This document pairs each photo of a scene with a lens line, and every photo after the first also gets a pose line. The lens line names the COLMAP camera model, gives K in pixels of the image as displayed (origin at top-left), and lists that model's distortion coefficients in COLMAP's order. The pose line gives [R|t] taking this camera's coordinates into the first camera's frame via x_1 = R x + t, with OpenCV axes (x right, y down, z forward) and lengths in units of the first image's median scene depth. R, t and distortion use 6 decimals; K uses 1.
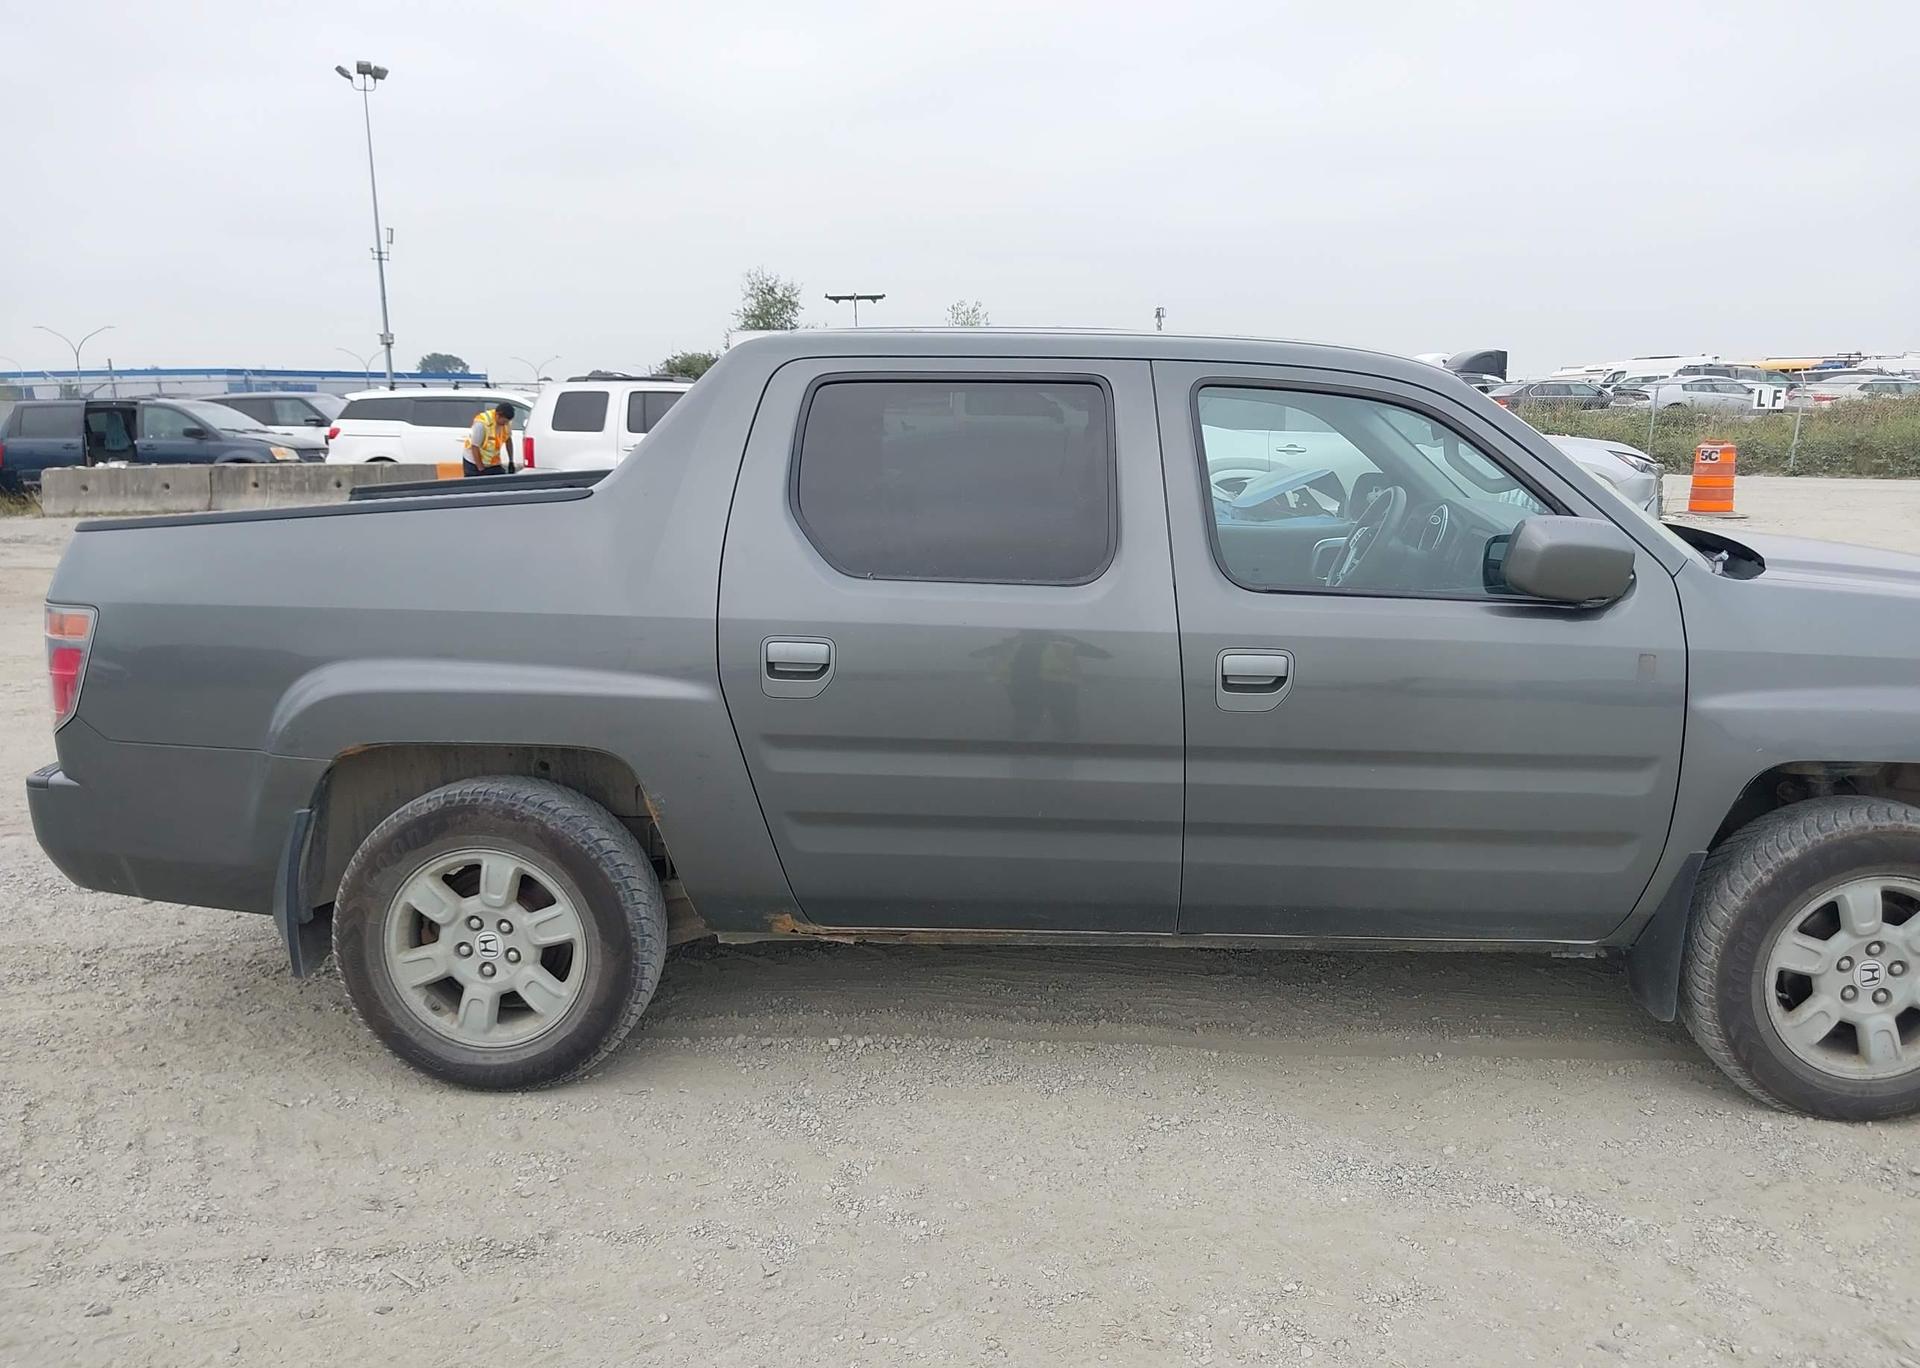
lens RADIAL K [[1519.5, 0, 978.7], [0, 1519.5, 708.2], [0, 0, 1]] dist [0.044342, -0.065415]
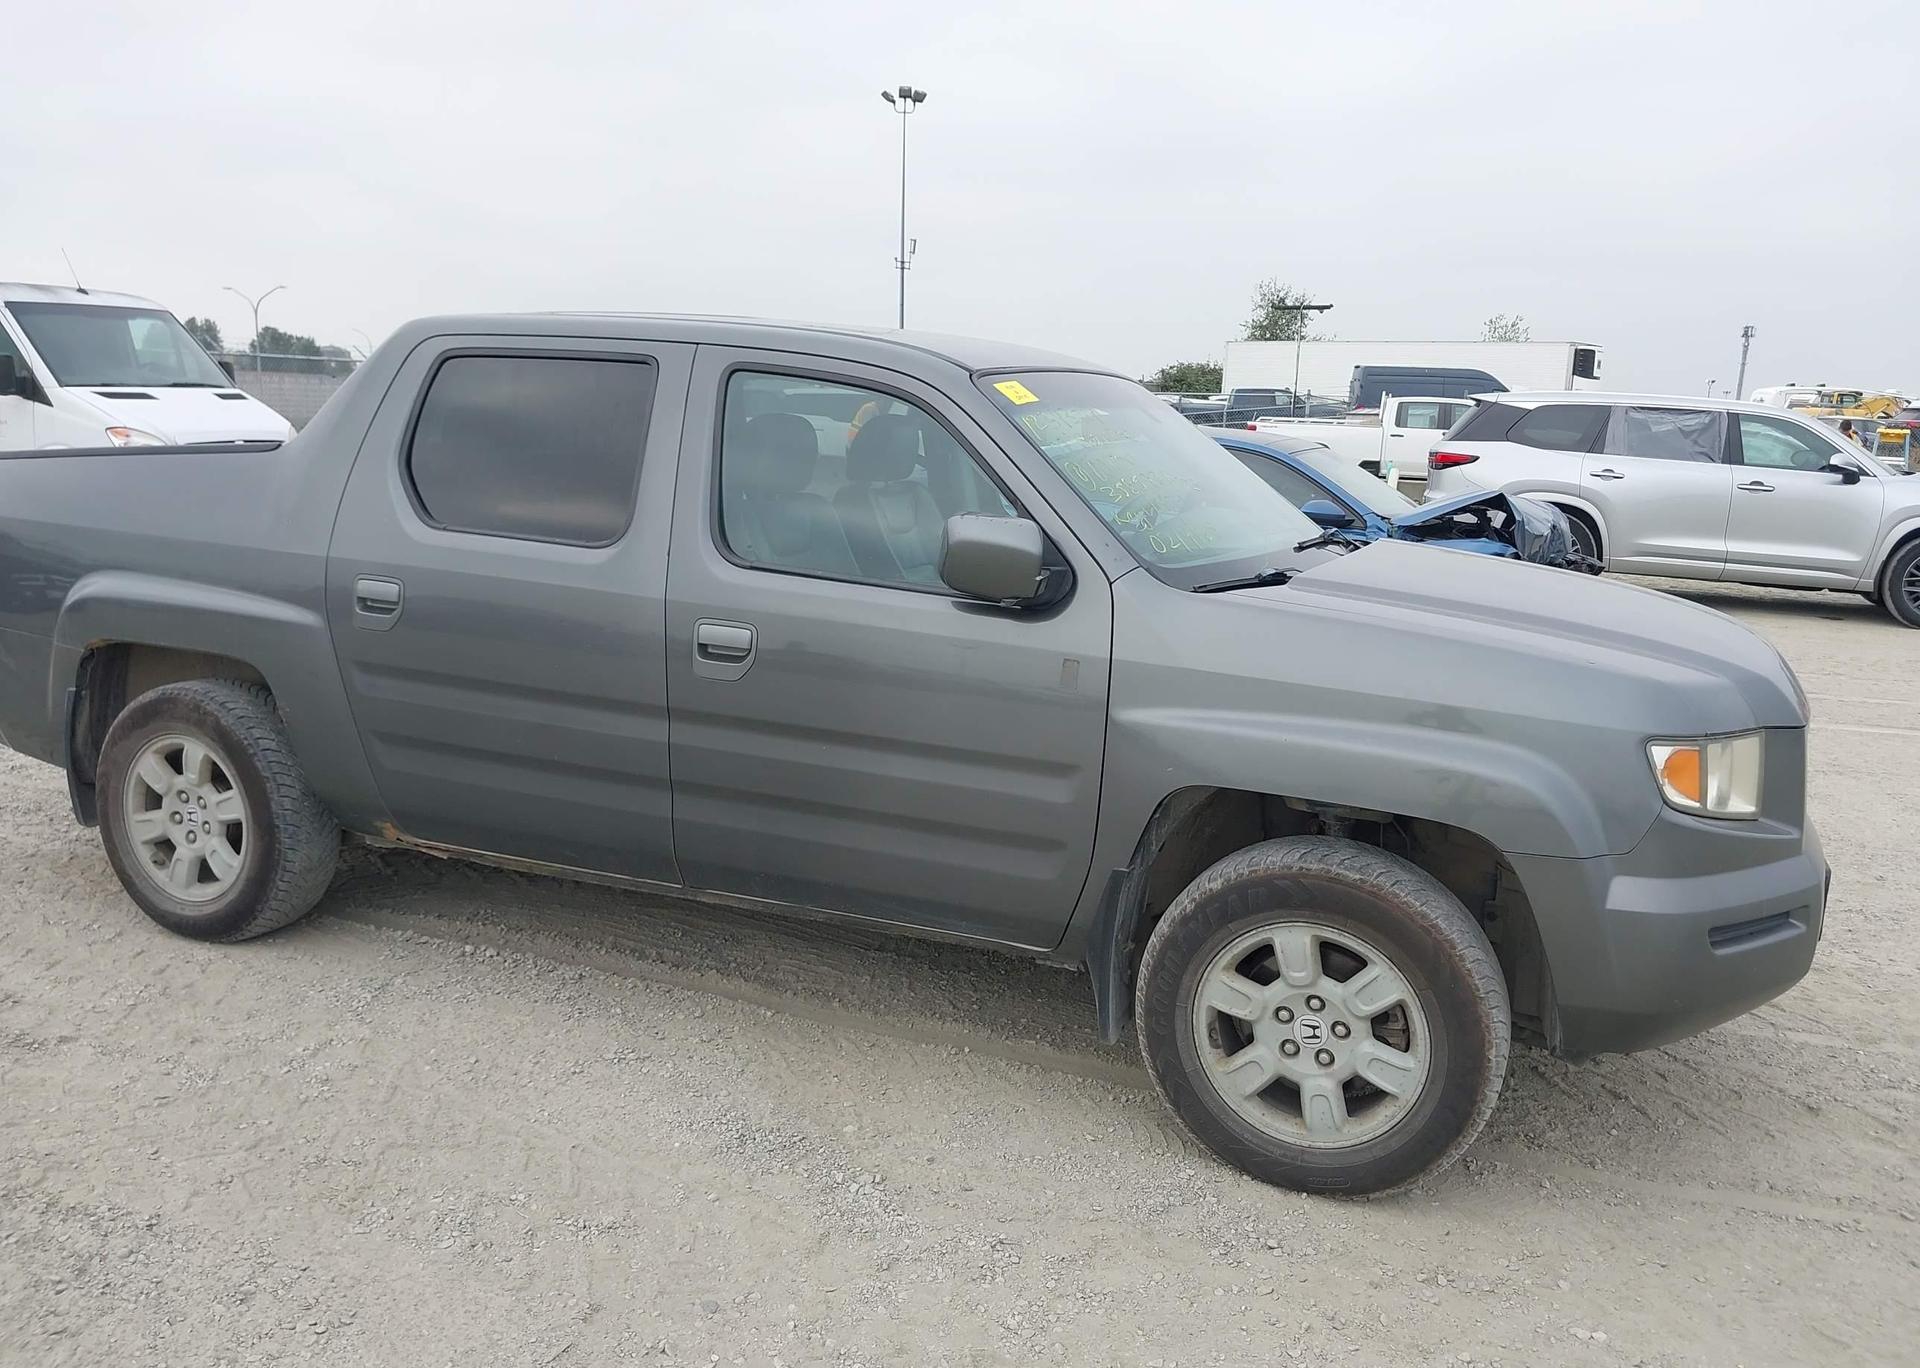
lens RADIAL K [[1519.5, 0, 975.6], [0, 1519.5, 703.8], [0, 0, 1]] dist [0.044342, -0.065415]
pose [[0.938370, 0.101246, -0.330470, 0.656855], [-0.104425, 0.994499, 0.008172, -0.007904], [0.329480, 0.026841, 0.943781, 0.060777]]
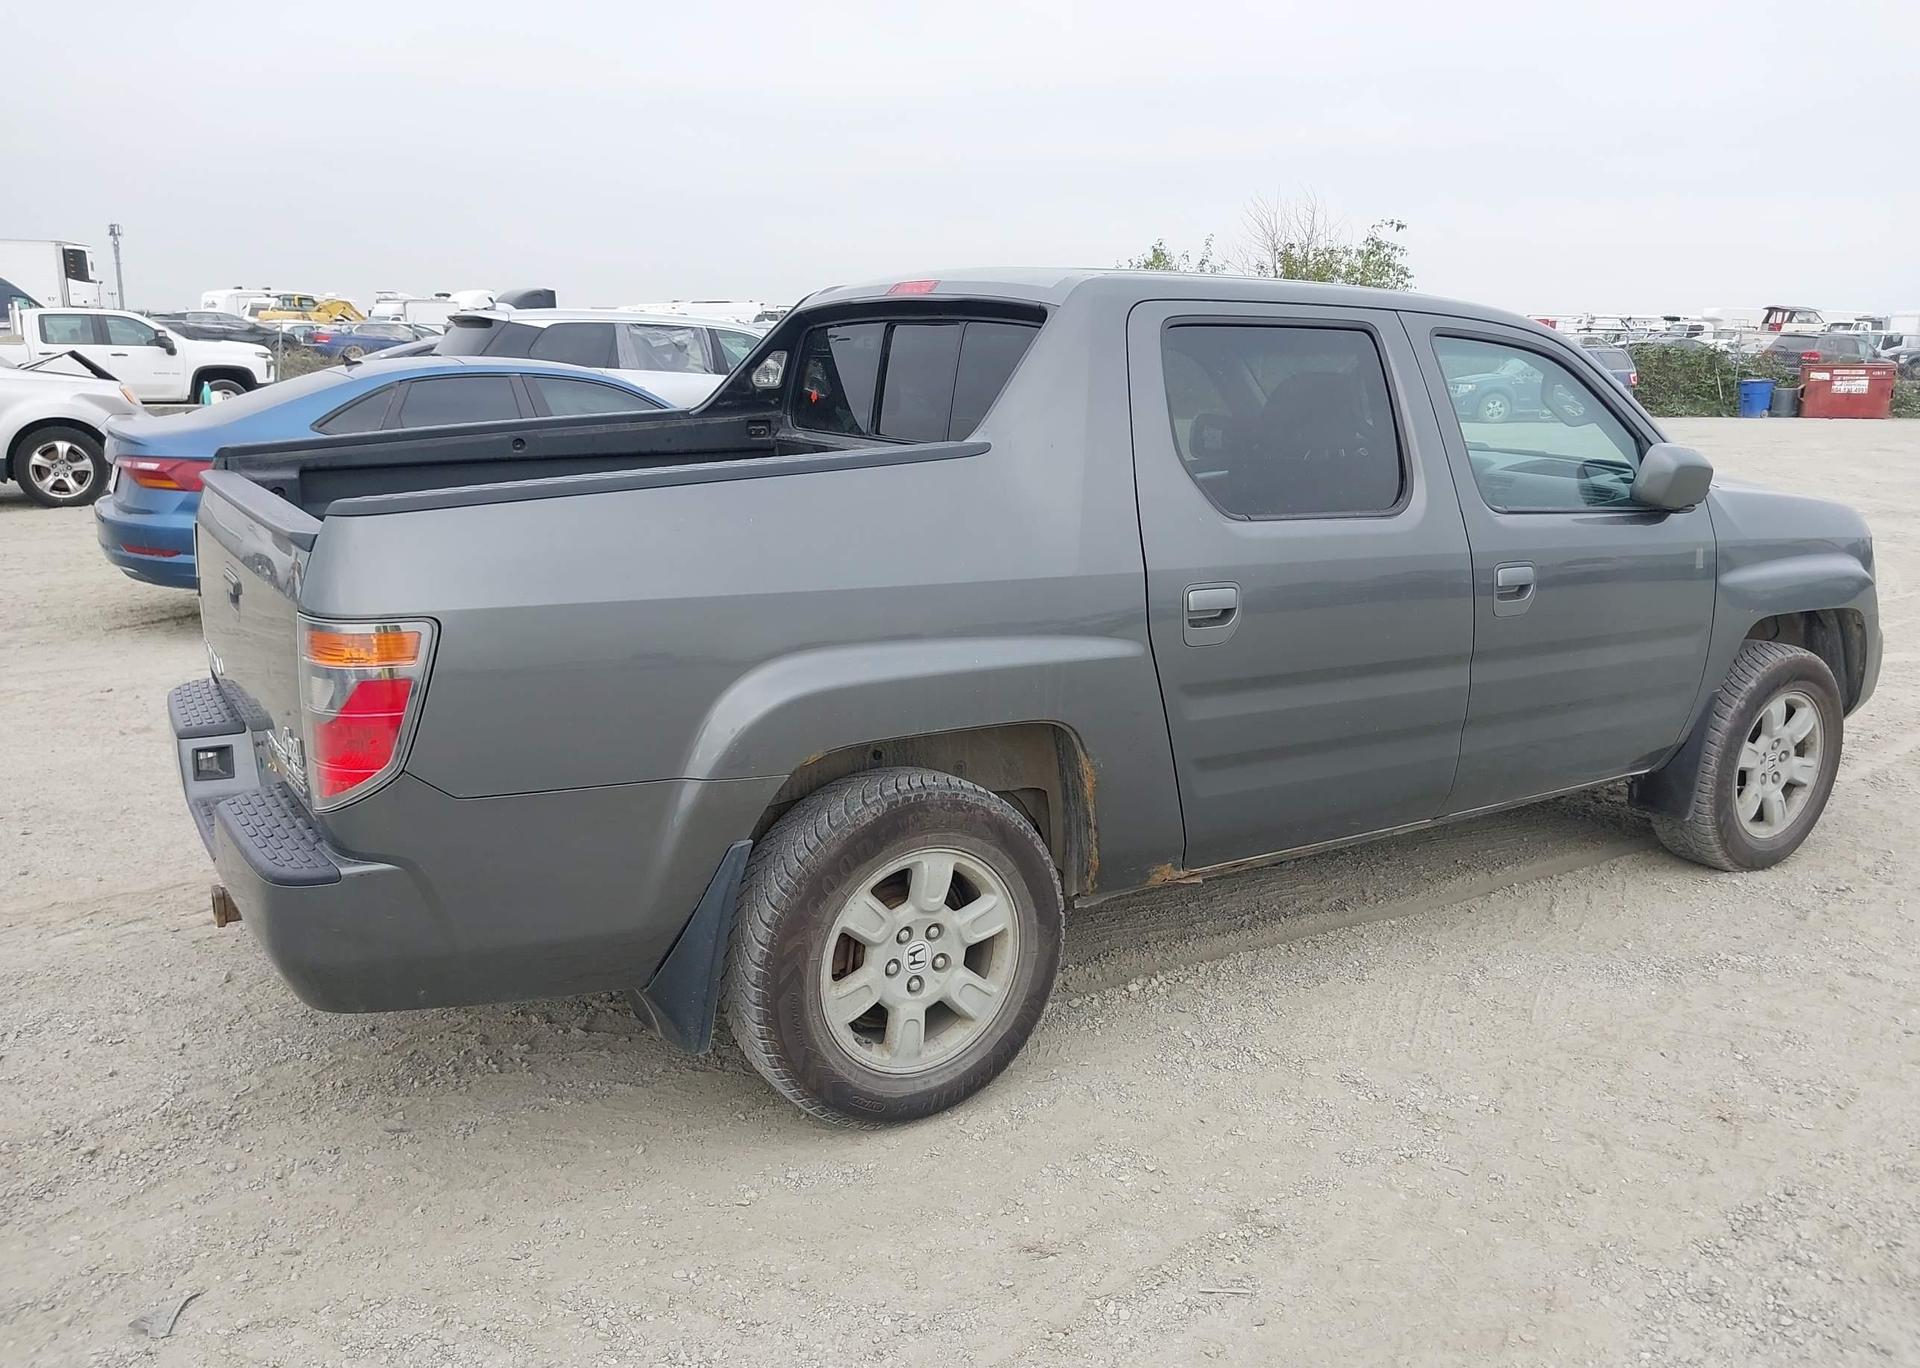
lens RADIAL K [[1521.6, 0, 955.1], [0, 1521.6, 704.4], [0, 0, 1]] dist [0.012925, -0.015280]
pose [[0.818967, -0.119715, 0.561215, -0.791087], [0.098599, 0.992808, 0.067897, -0.049837], [-0.565307, -0.000270, 0.824881, 0.256553]]
